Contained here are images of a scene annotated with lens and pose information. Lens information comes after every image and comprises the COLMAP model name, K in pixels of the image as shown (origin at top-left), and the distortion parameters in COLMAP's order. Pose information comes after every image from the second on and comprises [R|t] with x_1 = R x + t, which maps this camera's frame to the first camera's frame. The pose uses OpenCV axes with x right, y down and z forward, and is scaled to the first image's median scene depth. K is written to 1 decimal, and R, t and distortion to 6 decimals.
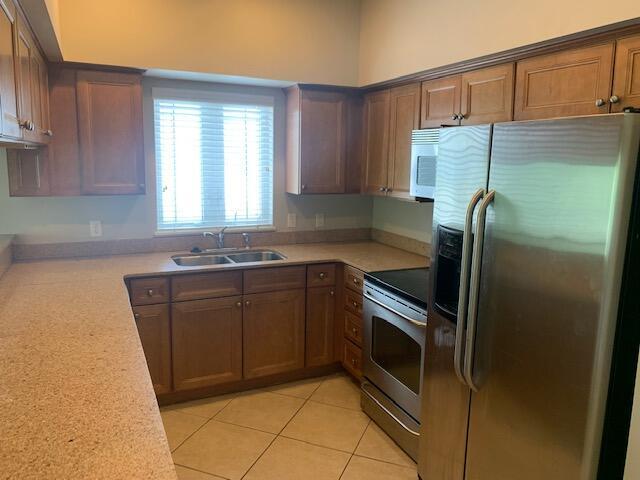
lens RADIAL K [[493.6, 0, 317.5], [0, 493.6, 231.0], [0, 0, 1]] dist [0.046523, -0.074883]
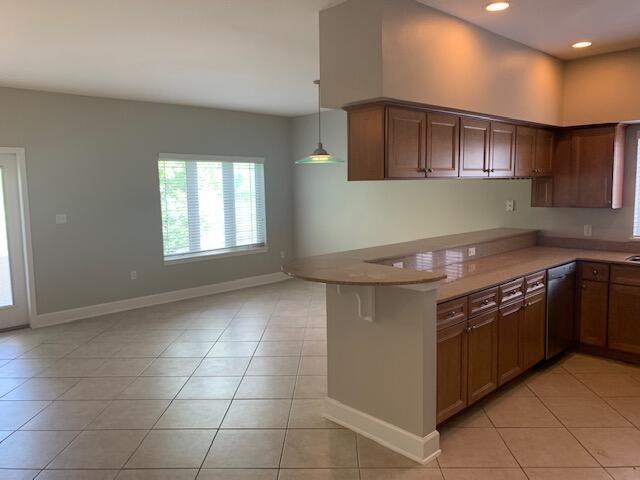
lens RADIAL K [[493.6, 0, 317.5], [0, 493.6, 231.0], [0, 0, 1]] dist [0.046523, -0.074883]
pose [[0.327006, 0.066797, -0.942659, 0.773515], [-0.118682, 0.992504, 0.029159, 0.054316], [0.937540, 0.102341, 0.332482, -0.282648]]
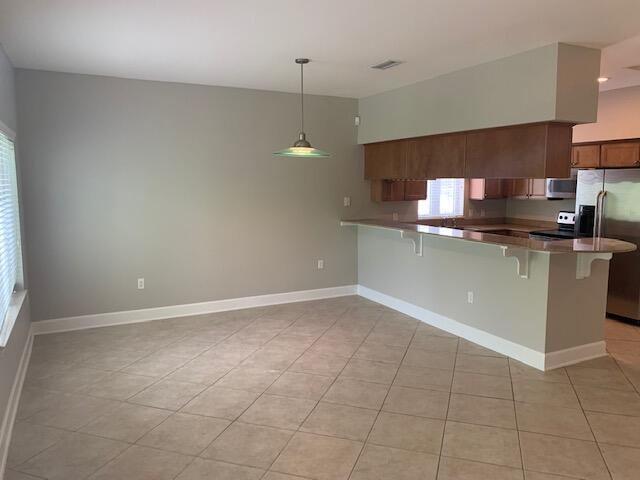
lens RADIAL K [[493.6, 0, 317.5], [0, 493.6, 231.0], [0, 0, 1]] dist [0.046523, -0.074883]
pose [[0.998994, -0.021044, 0.039593, -0.973061], [0.022902, 0.998629, -0.047078, 0.167759], [-0.038548, 0.047938, 0.998106, -1.246039]]
